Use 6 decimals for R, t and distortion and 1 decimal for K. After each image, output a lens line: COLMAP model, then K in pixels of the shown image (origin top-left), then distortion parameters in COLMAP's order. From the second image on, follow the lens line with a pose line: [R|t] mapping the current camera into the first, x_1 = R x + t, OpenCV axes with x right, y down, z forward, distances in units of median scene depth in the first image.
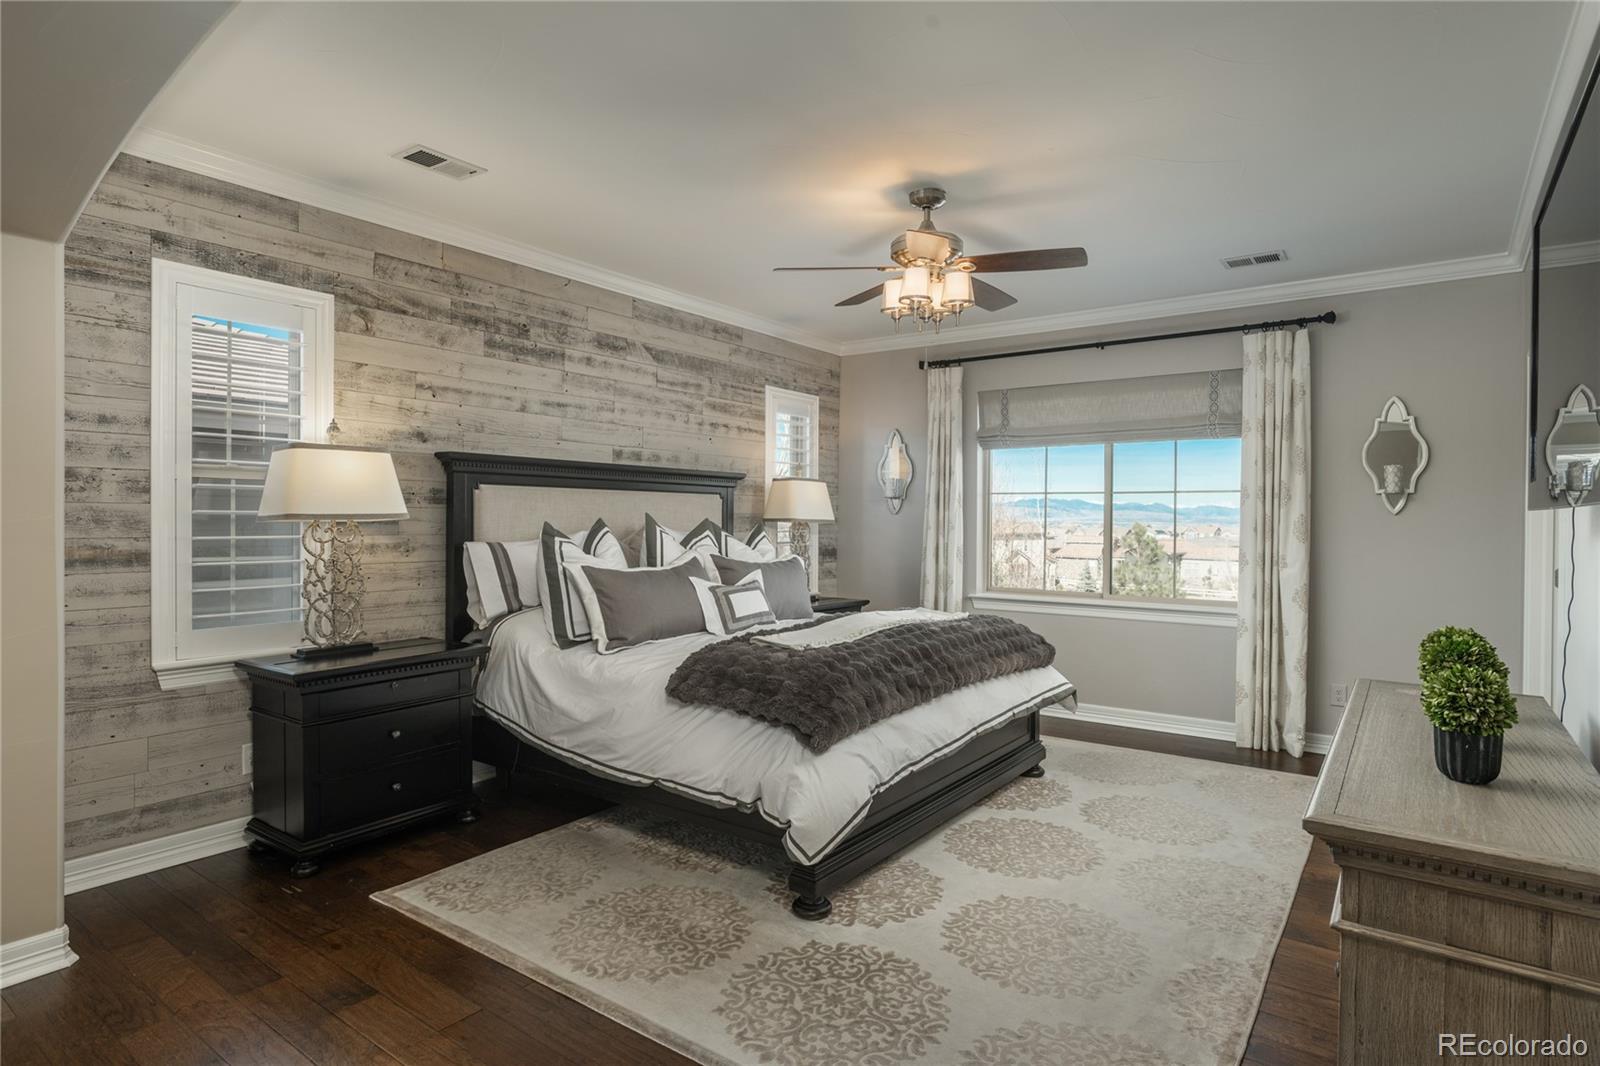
lens RADIAL K [[867.5, 0, 798.6], [0, 867.5, 529.3], [0, 0, 1]] dist [0.004123, -0.000170]
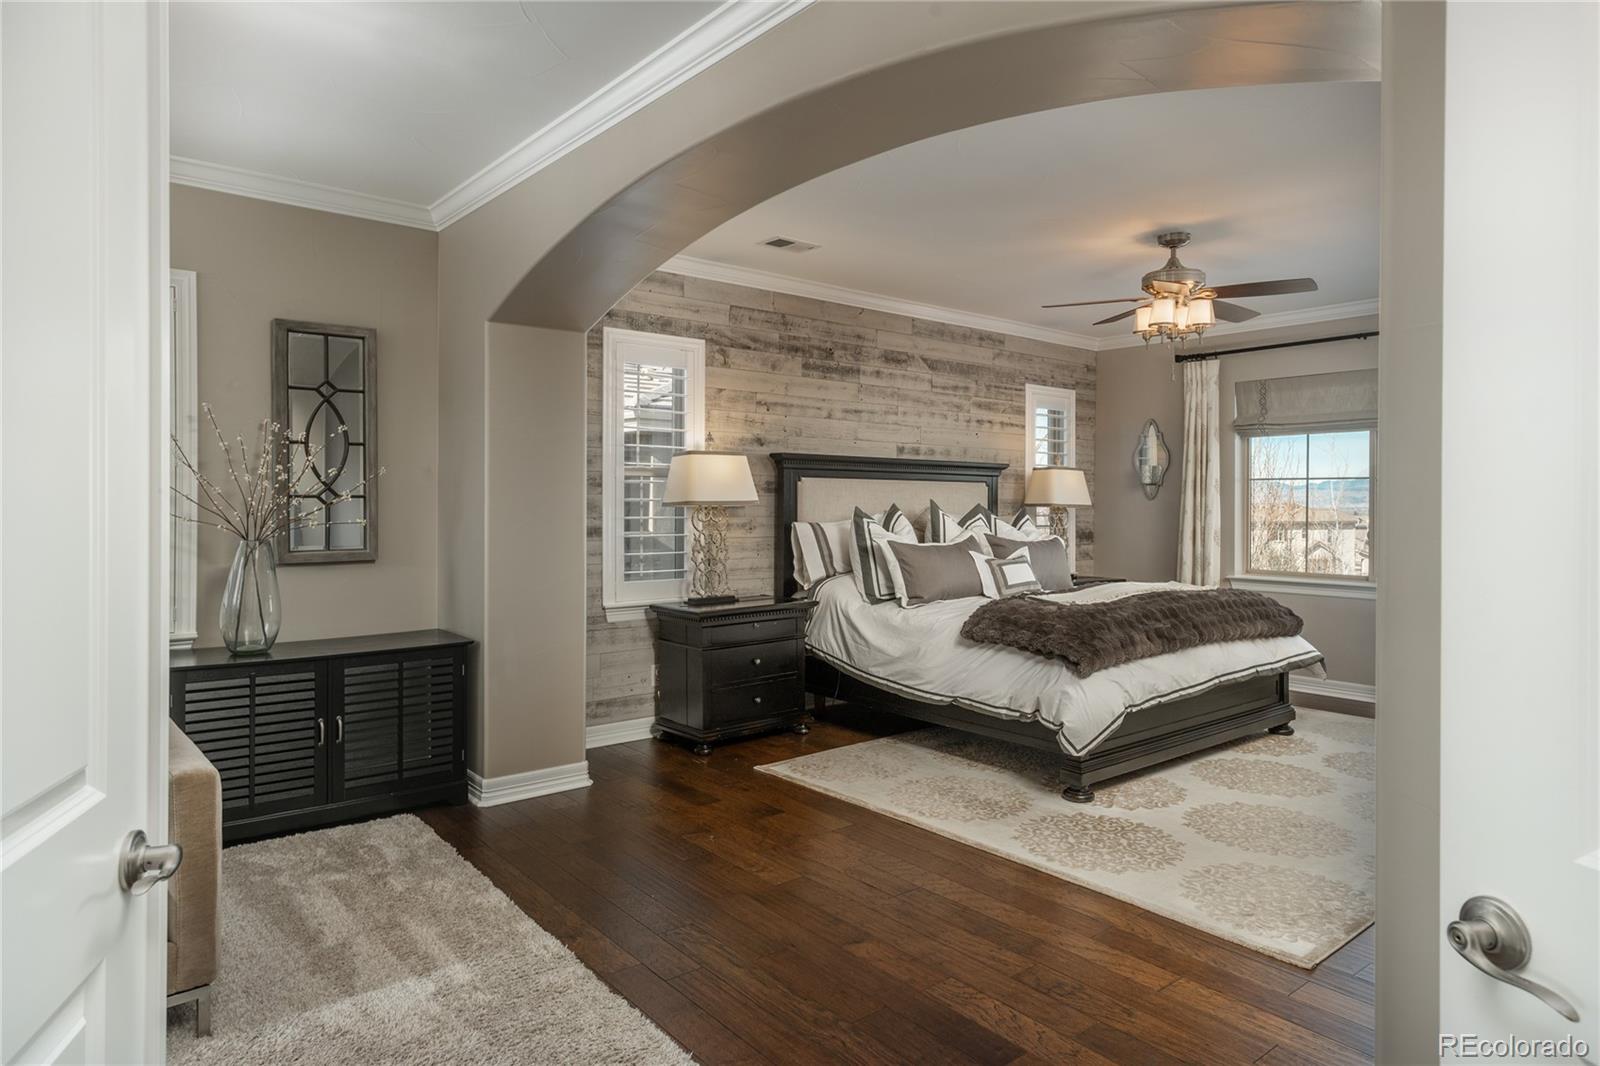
lens RADIAL K [[944.3, 0, 776.6], [0, 944.3, 498.6], [0, 0, 1]] dist [0.012142, -0.000436]
pose [[0.962189, -0.003183, -0.272365, -0.025563], [-0.001770, 0.999838, -0.017936, 0.005260], [0.272378, 0.017740, 0.962027, -0.404113]]
